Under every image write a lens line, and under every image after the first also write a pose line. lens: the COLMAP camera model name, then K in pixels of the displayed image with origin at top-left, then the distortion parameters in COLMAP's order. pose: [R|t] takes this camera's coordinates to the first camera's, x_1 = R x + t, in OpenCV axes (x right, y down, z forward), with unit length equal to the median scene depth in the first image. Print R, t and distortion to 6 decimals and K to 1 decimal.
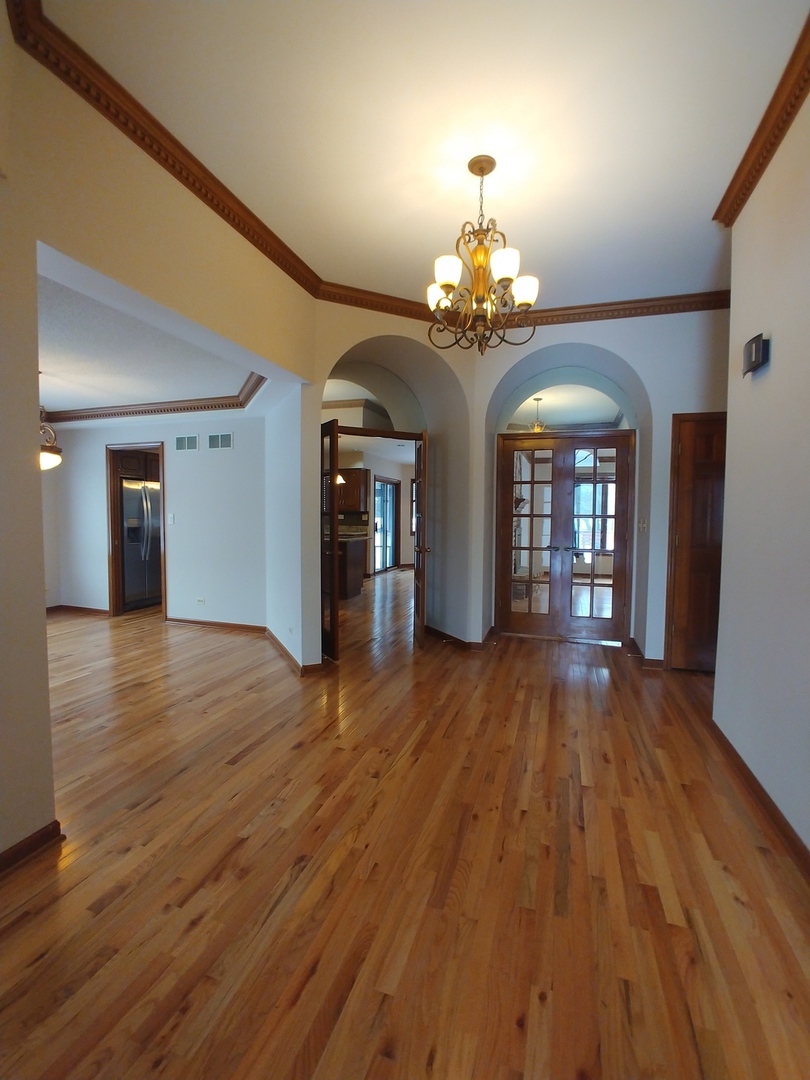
lens RADIAL K [[470.4, 0, 411.6], [0, 470.4, 541.0], [0, 0, 1]] dist [-0.034404, 0.004590]
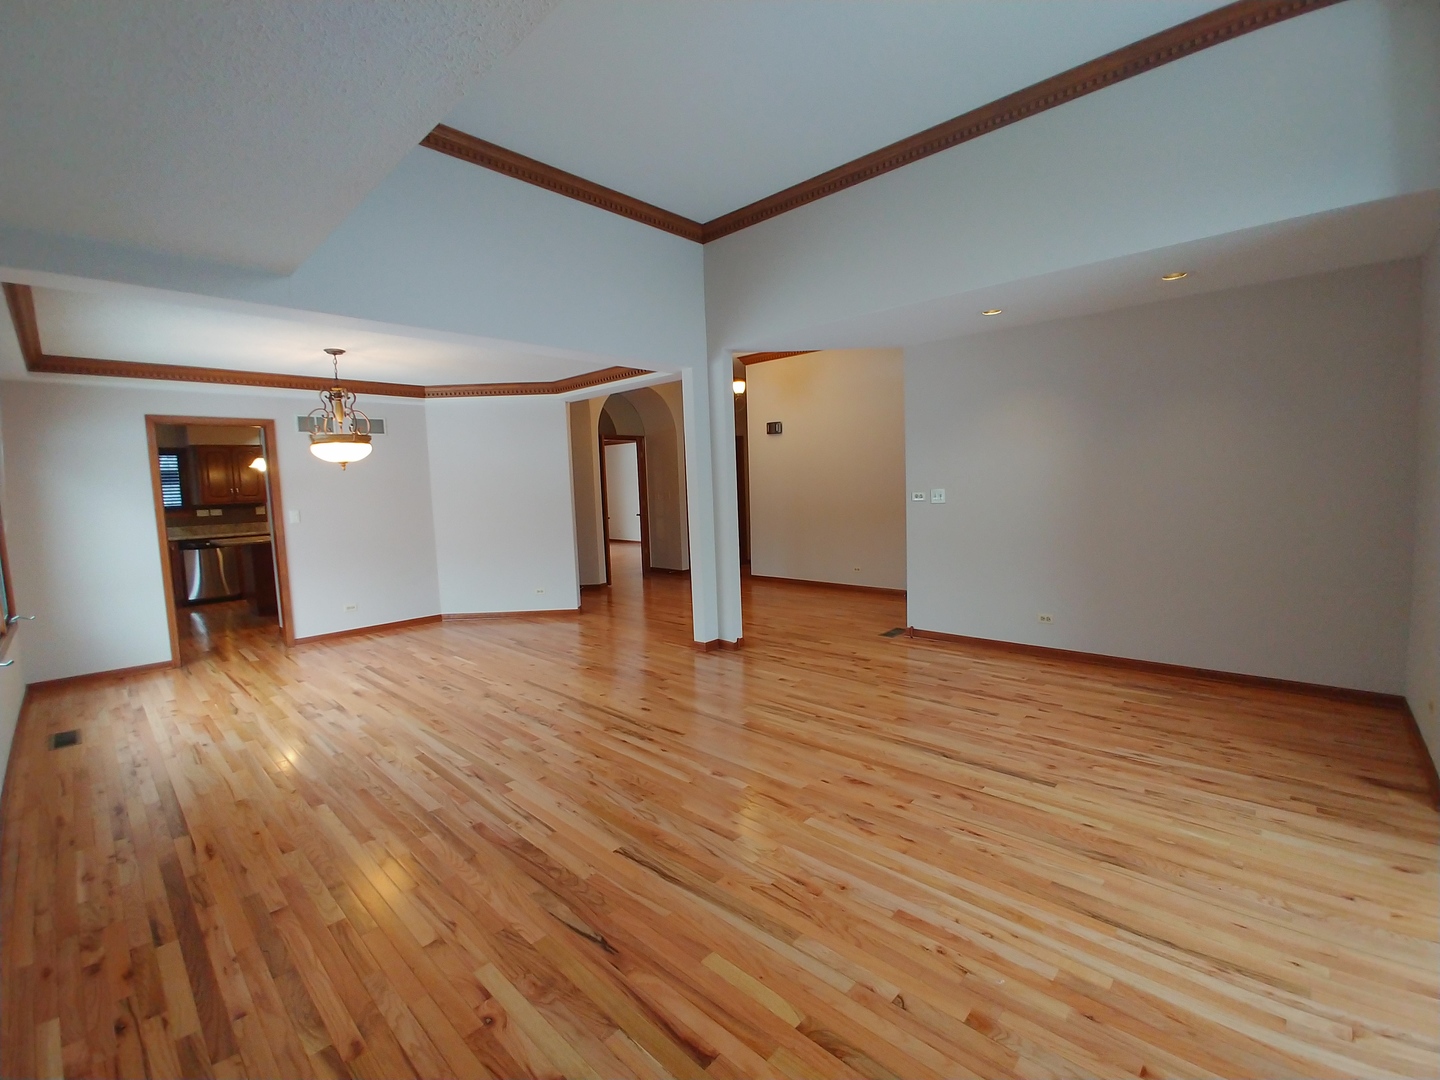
lens RADIAL K [[627.2, 0, 715.7], [0, 627.2, 529.3], [0, 0, 1]] dist [-0.034404, 0.004590]
pose [[0.435477, -0.090204, 0.895669, -2.435091], [0.089516, 0.994375, 0.056622, -0.044283], [-0.895738, 0.055519, 0.441102, -0.256726]]
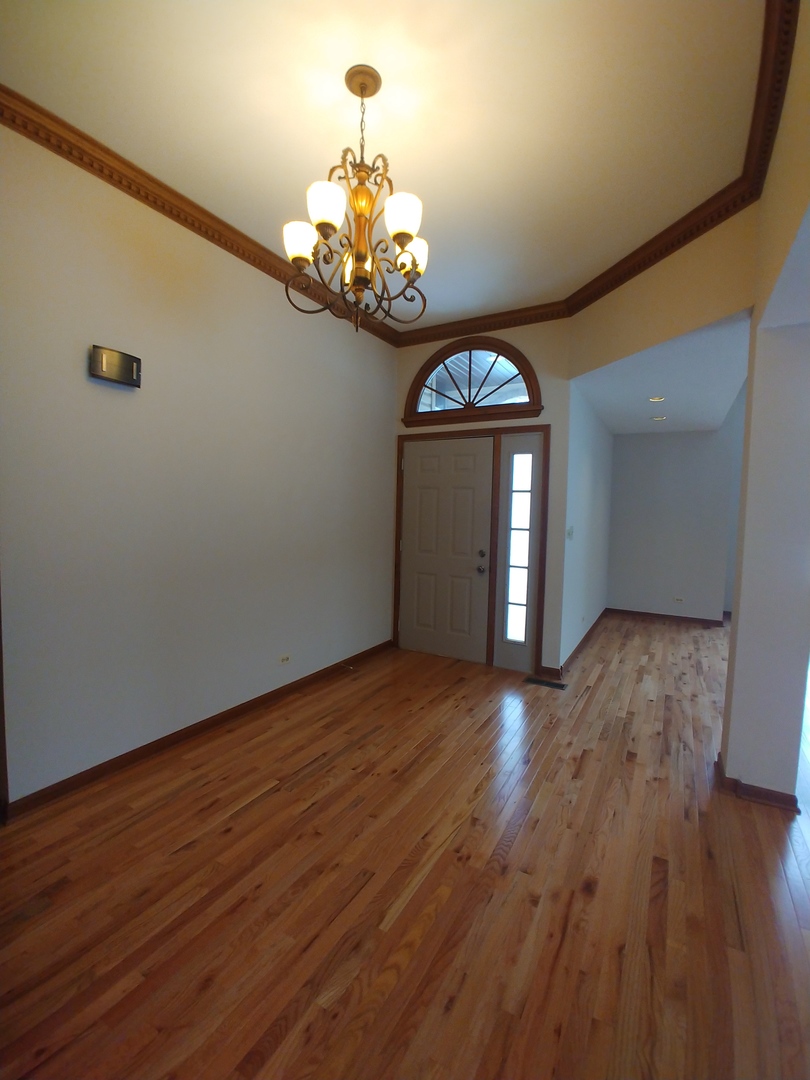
lens RADIAL K [[470.4, 0, 411.6], [0, 470.4, 541.0], [0, 0, 1]] dist [-0.034404, 0.004590]
pose [[-0.978008, -0.043021, 0.204081, -0.105235], [-0.017629, 0.992045, 0.124646, -0.136938], [-0.207820, 0.118307, -0.970986, 1.658263]]
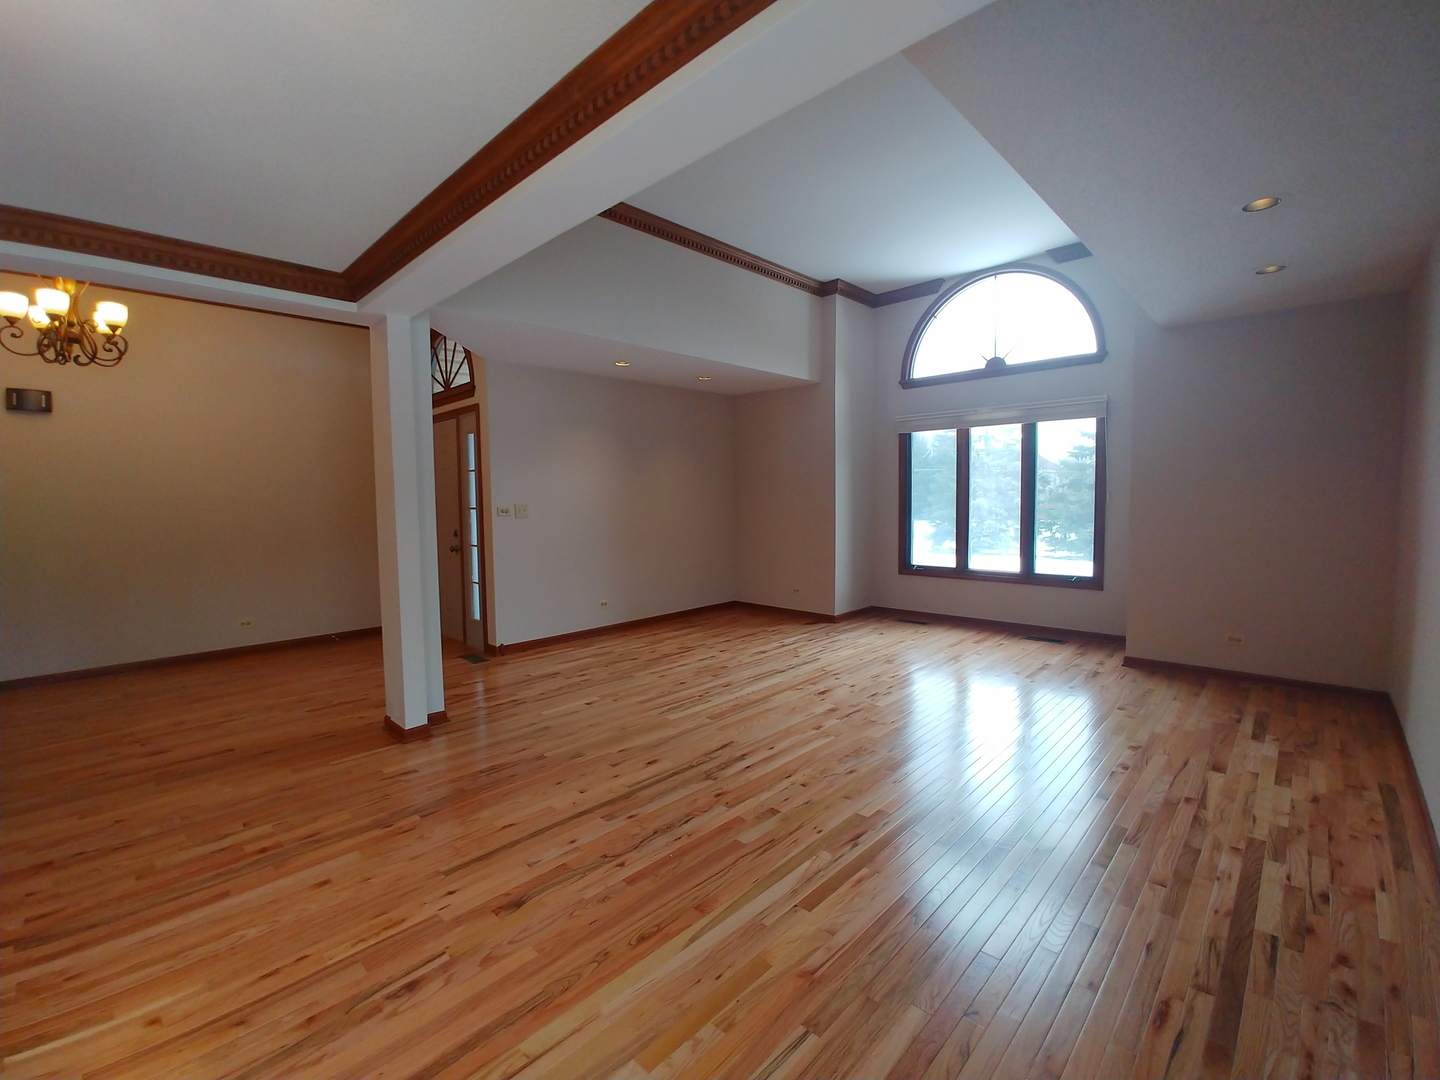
lens RADIAL K [[627.2, 0, 715.7], [0, 627.2, 529.3], [0, 0, 1]] dist [-0.034404, 0.004590]
pose [[-0.894687, -0.022227, 0.446140, -1.836756], [0.031200, 0.993212, 0.112052, -0.125865], [-0.445602, 0.114171, -0.887921, 1.569100]]
